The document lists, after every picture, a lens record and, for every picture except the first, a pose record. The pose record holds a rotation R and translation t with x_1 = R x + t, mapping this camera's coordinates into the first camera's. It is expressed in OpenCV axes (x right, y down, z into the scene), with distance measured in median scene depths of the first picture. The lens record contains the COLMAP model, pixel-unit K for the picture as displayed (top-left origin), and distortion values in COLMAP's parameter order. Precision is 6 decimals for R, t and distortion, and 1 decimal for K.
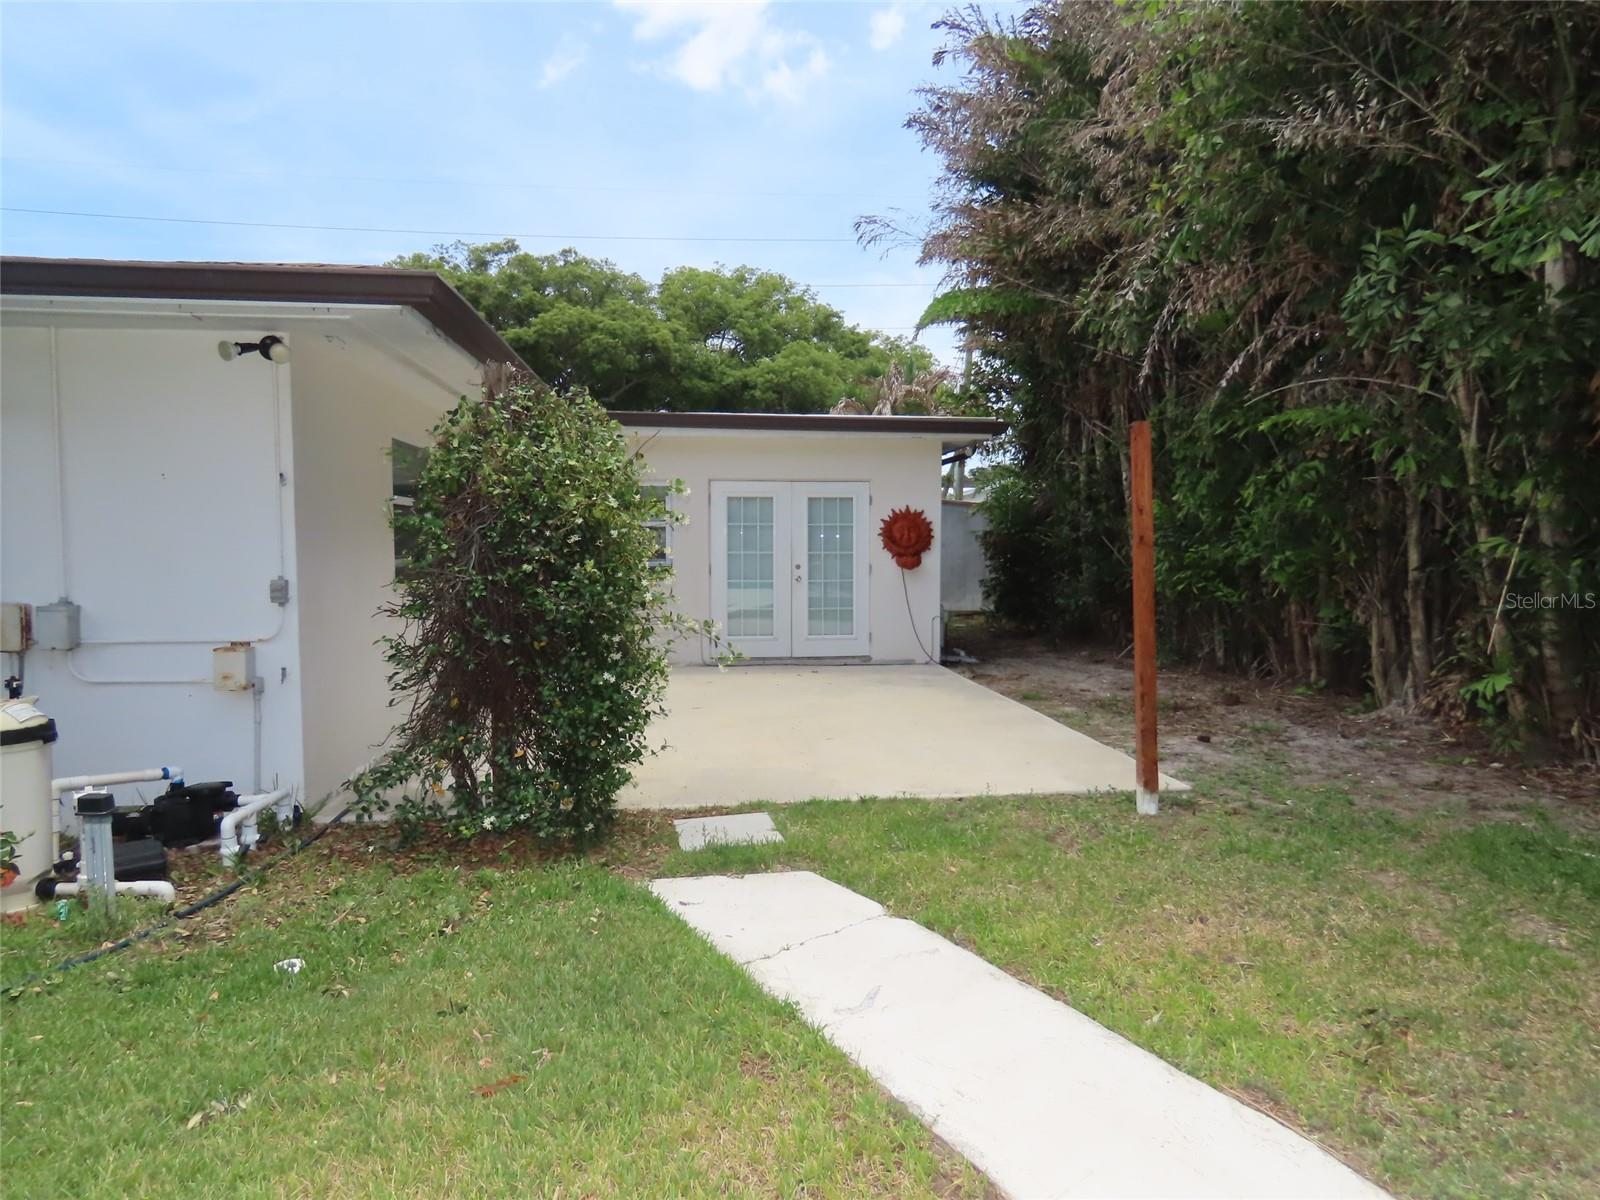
lens RADIAL K [[1002.5, 0, 803.3], [0, 1002.5, 589.5], [0, 0, 1]] dist [-0.011706, 0.003548]
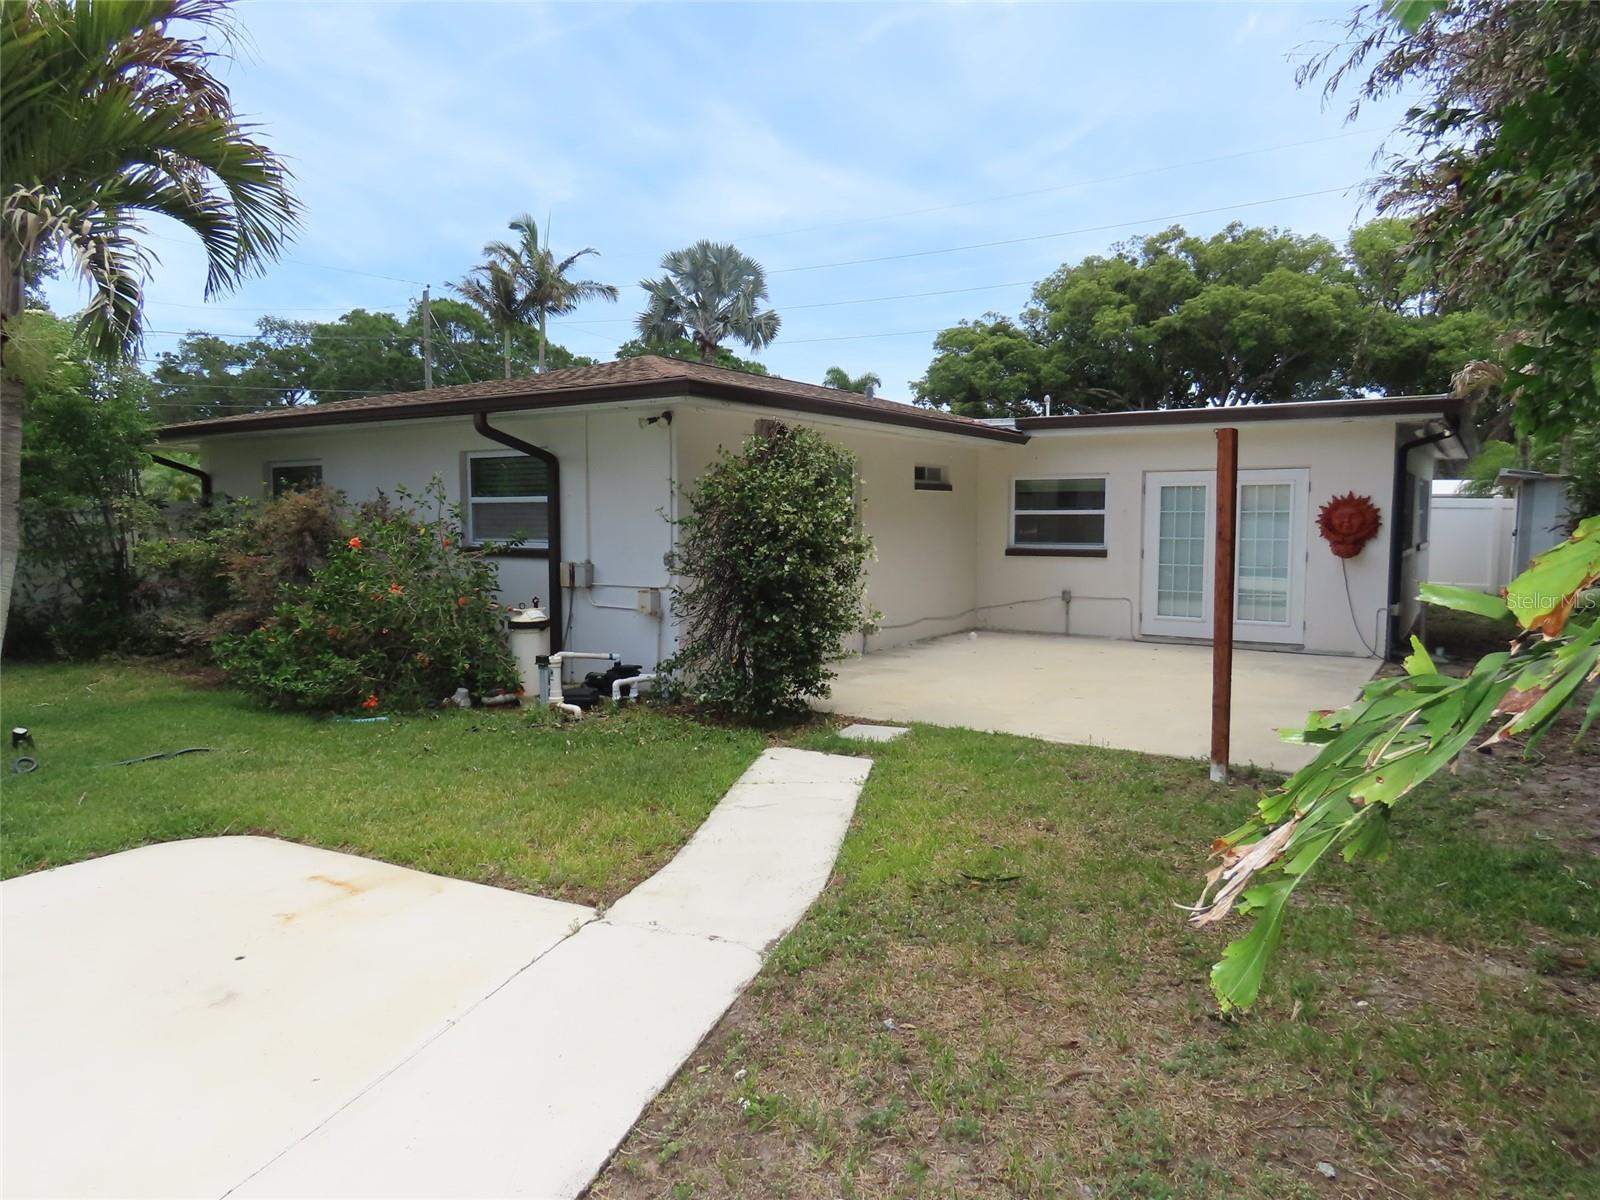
lens RADIAL K [[1002.5, 0, 802.4], [0, 1002.5, 610.0], [0, 0, 1]] dist [-0.011706, 0.003548]
pose [[0.743971, 0.059568, -0.665551, 0.361798], [-0.031647, 0.998042, 0.053950, -0.005739], [0.667462, -0.019075, 0.744400, -0.063873]]
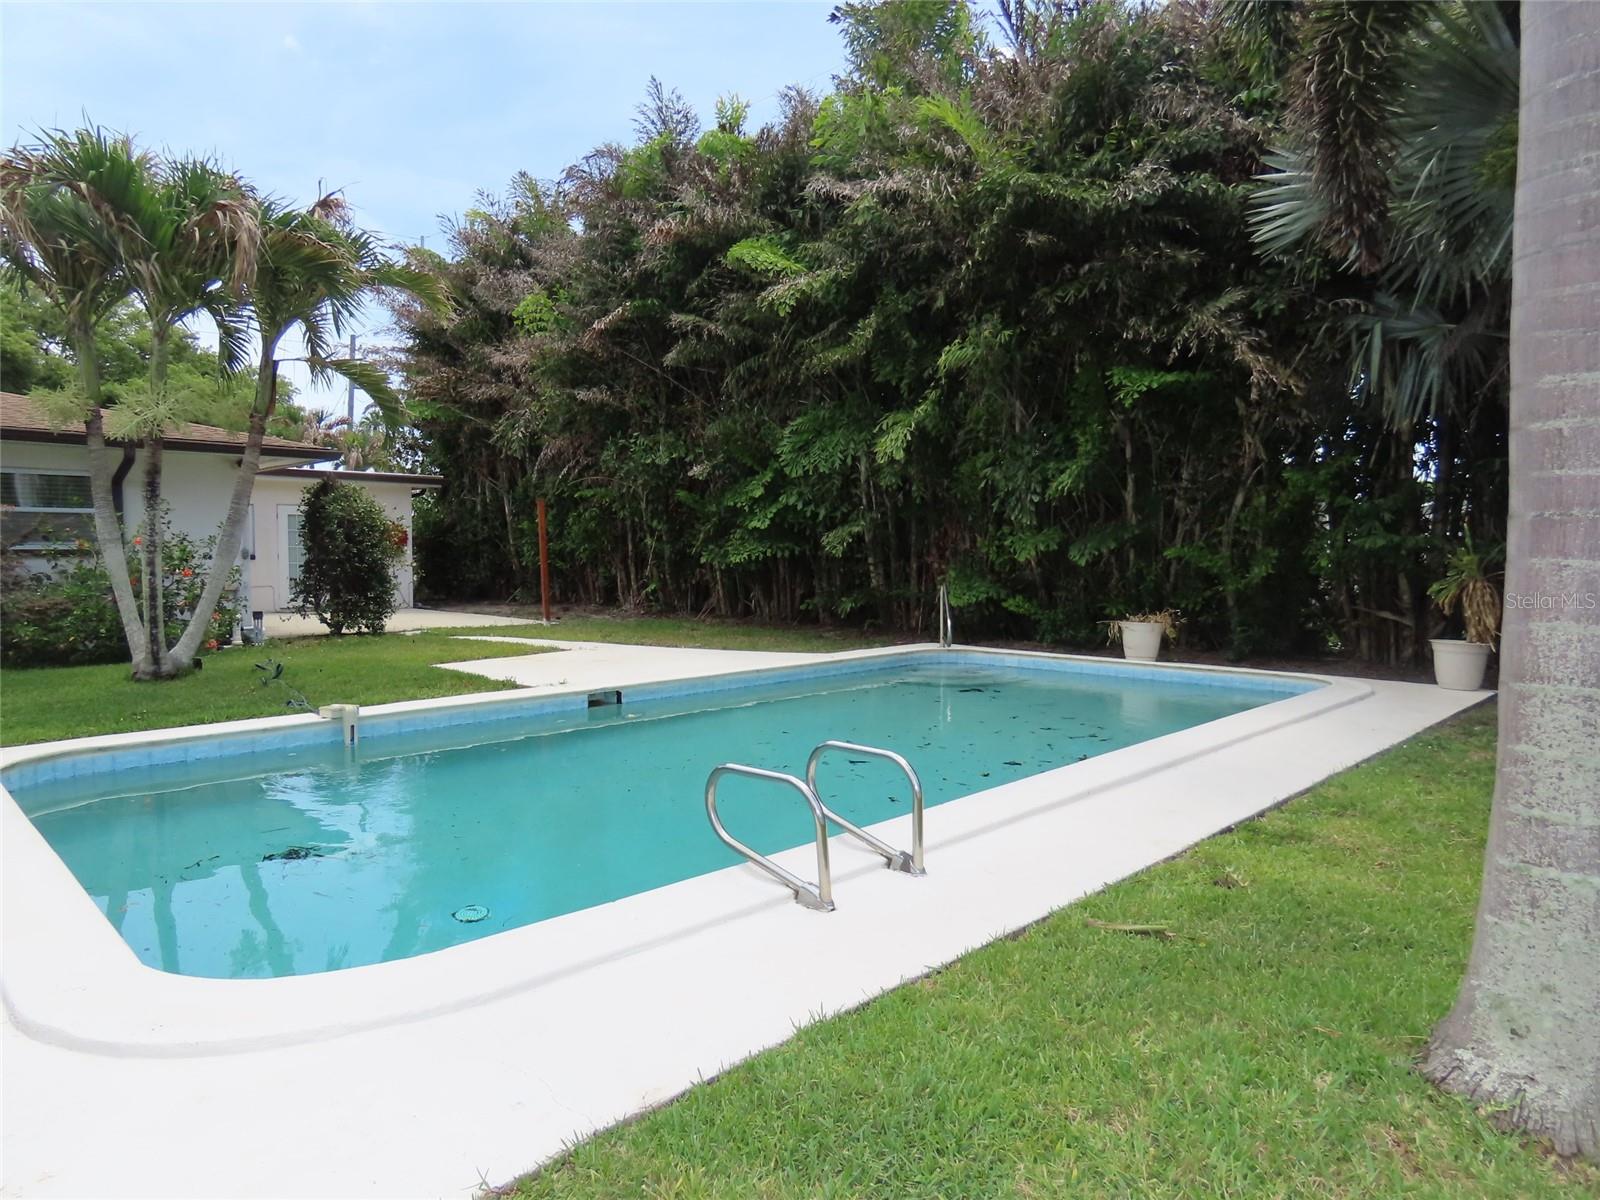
lens RADIAL K [[1002.5, 0, 802.3], [0, 1002.5, 606.0], [0, 0, 1]] dist [-0.011706, 0.003548]
pose [[0.786257, -0.037044, 0.616789, -0.433138], [0.032314, 0.999300, 0.018824, 0.057981], [-0.617055, 0.005130, 0.786904, -0.881473]]
